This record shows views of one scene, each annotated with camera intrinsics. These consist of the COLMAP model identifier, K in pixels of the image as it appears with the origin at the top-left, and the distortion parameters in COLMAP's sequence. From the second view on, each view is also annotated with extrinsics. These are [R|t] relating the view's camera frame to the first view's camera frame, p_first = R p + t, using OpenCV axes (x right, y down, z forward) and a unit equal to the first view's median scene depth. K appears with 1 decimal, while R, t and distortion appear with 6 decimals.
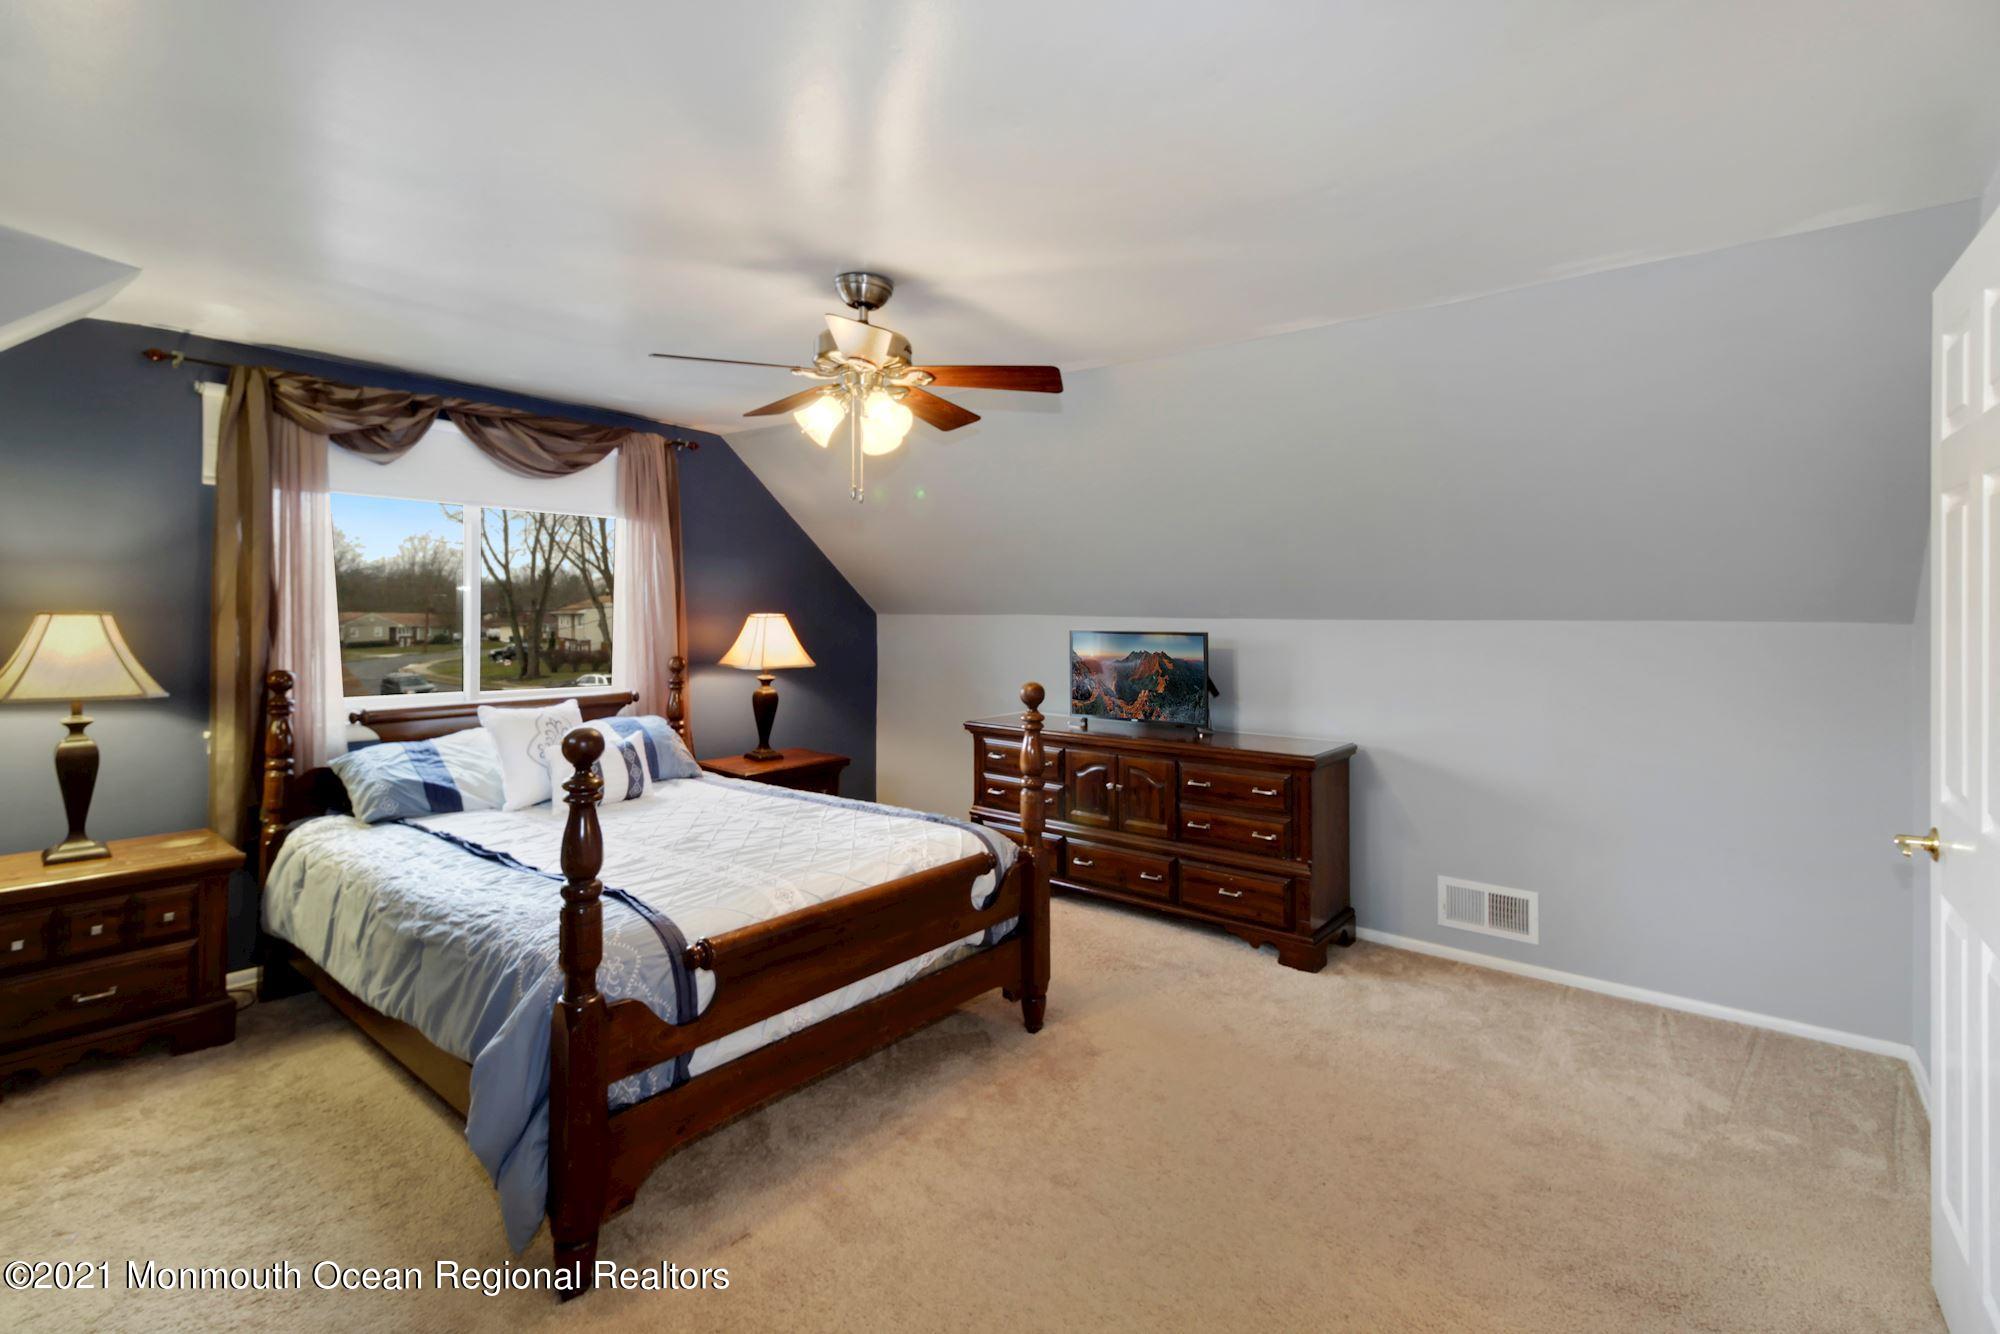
lens RADIAL K [[927.9, 0, 997.8], [0, 927.9, 614.2], [0, 0, 1]] dist [-0.013354, -0.004462]
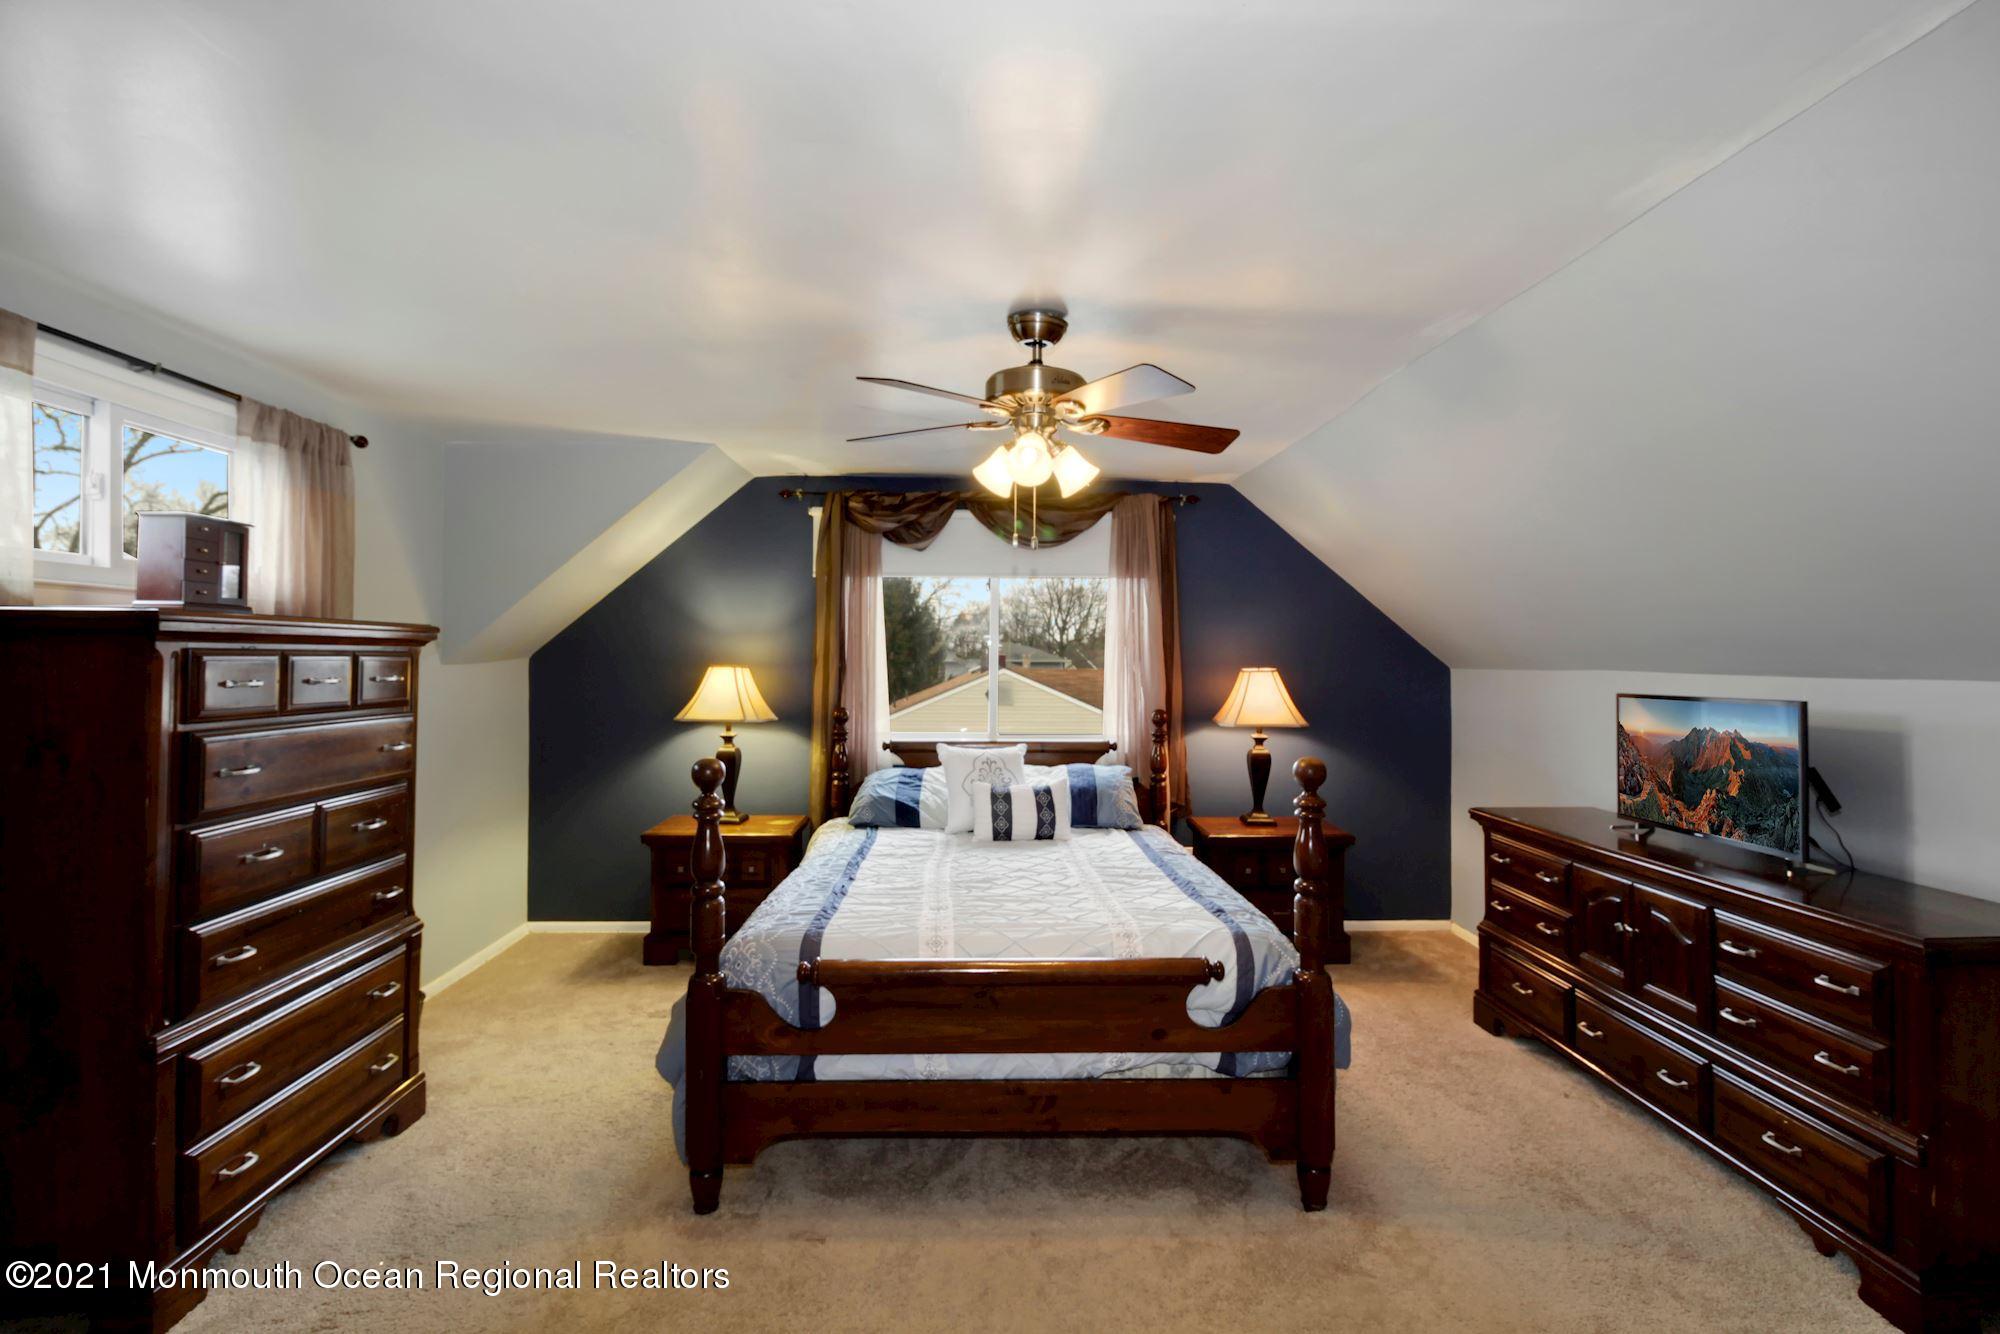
lens RADIAL K [[927.9, 0, 1001.4], [0, 927.9, 658.2], [0, 0, 1]] dist [-0.013354, -0.004462]
pose [[0.644034, -0.004058, -0.764986, 0.435357], [-0.003107, 0.999964, -0.007920, -0.003200], [0.764991, 0.007478, 0.643998, 0.283633]]
